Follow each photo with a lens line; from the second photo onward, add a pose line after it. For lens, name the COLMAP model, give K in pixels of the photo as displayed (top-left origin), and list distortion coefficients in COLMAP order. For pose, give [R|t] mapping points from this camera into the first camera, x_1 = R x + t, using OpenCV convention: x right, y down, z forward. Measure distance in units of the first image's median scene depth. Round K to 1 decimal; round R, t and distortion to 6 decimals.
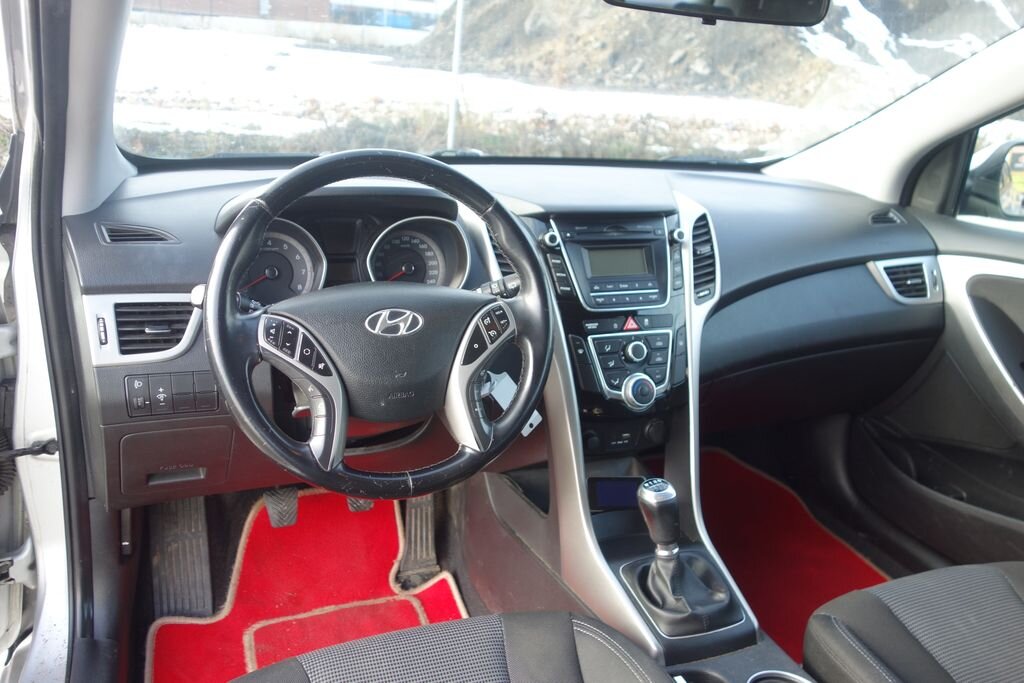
lens RADIAL K [[811.5, 0, 511.2], [0, 811.5, 336.4], [0, 0, 1]] dist [0.001275, -0.001658]
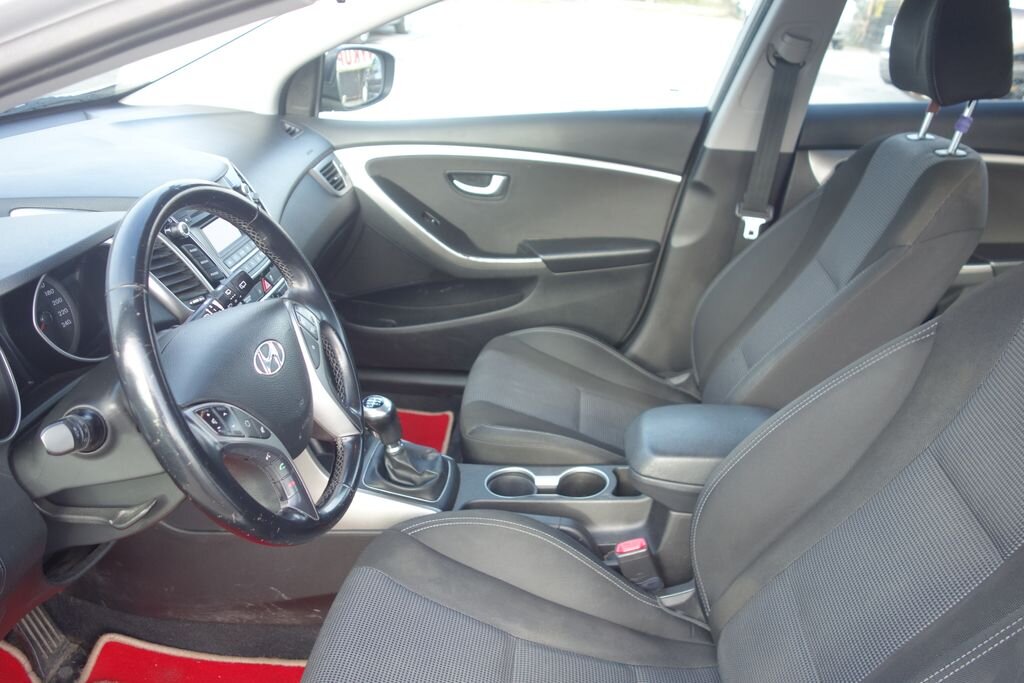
lens RADIAL K [[811.5, 0, 516.5], [0, 811.5, 336.3], [0, 0, 1]] dist [0.001275, -0.001658]
pose [[0.438899, -0.402930, 0.803128, -0.569561], [0.268173, 0.911822, 0.310909, -0.190674], [-0.857585, 0.078919, 0.508252, 0.198995]]
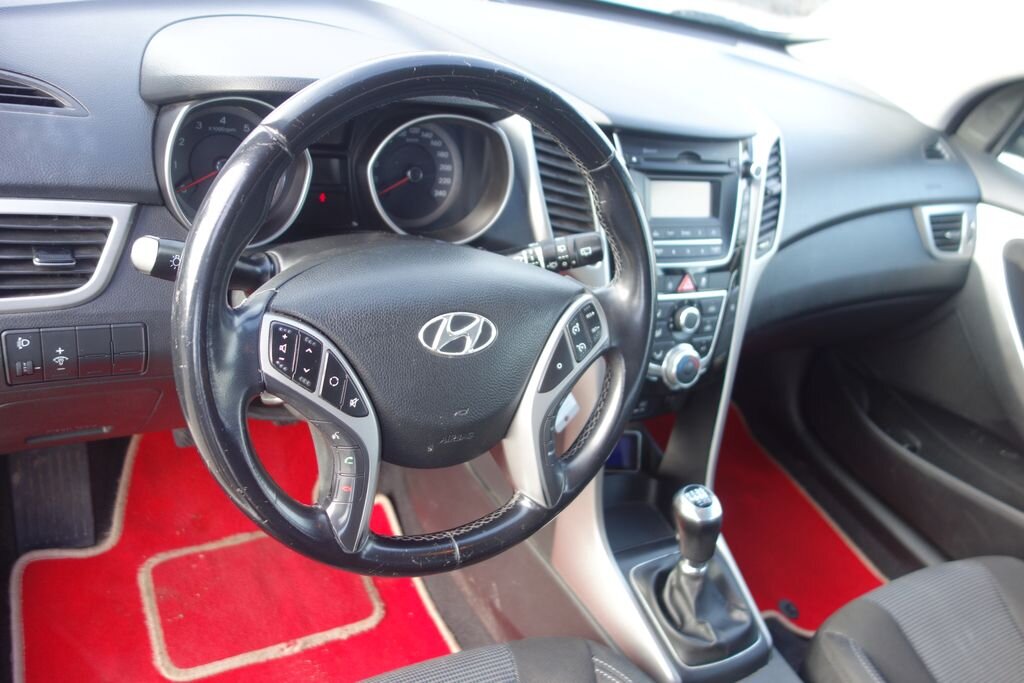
lens RADIAL K [[811.5, 0, 512.9], [0, 811.5, 339.3], [0, 0, 1]] dist [0.001275, -0.001658]
pose [[0.973023, 0.094727, 0.210364, -0.178767], [-0.149502, 0.953359, 0.262212, -0.145405], [-0.175714, -0.286588, 0.941802, 0.264382]]
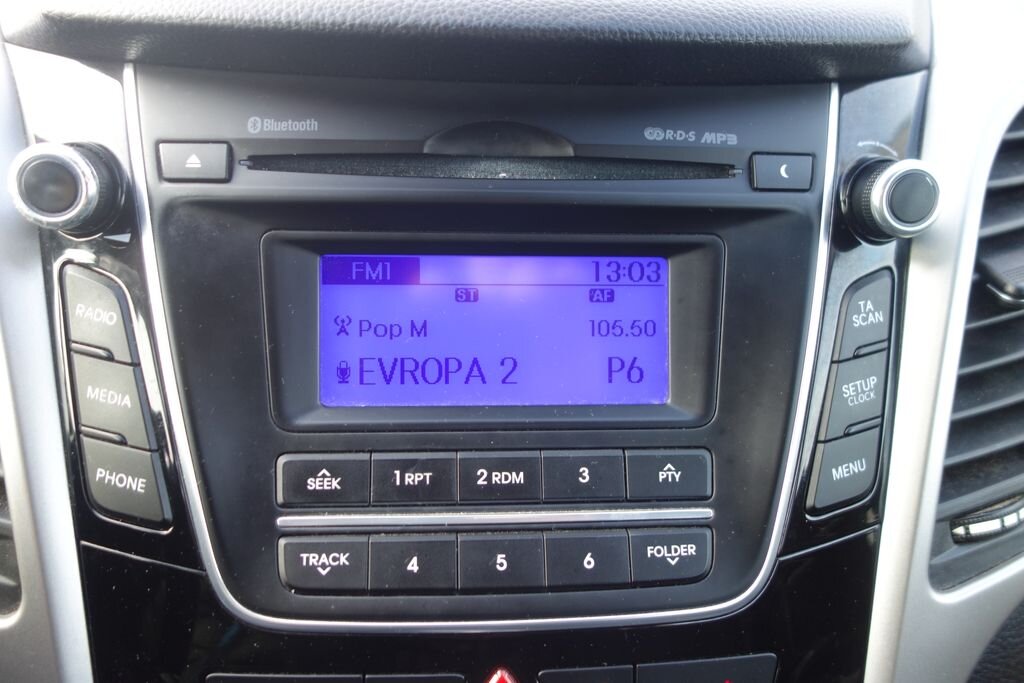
lens RADIAL K [[811.5, 0, 512.2], [0, 811.5, 341.9], [0, 0, 1]] dist [0.001275, -0.001658]
pose [[0.956105, 0.129416, -0.262898, 0.184201], [-0.083676, 0.980410, 0.178312, -0.123051], [0.280825, -0.148487, 0.948203, 0.839980]]
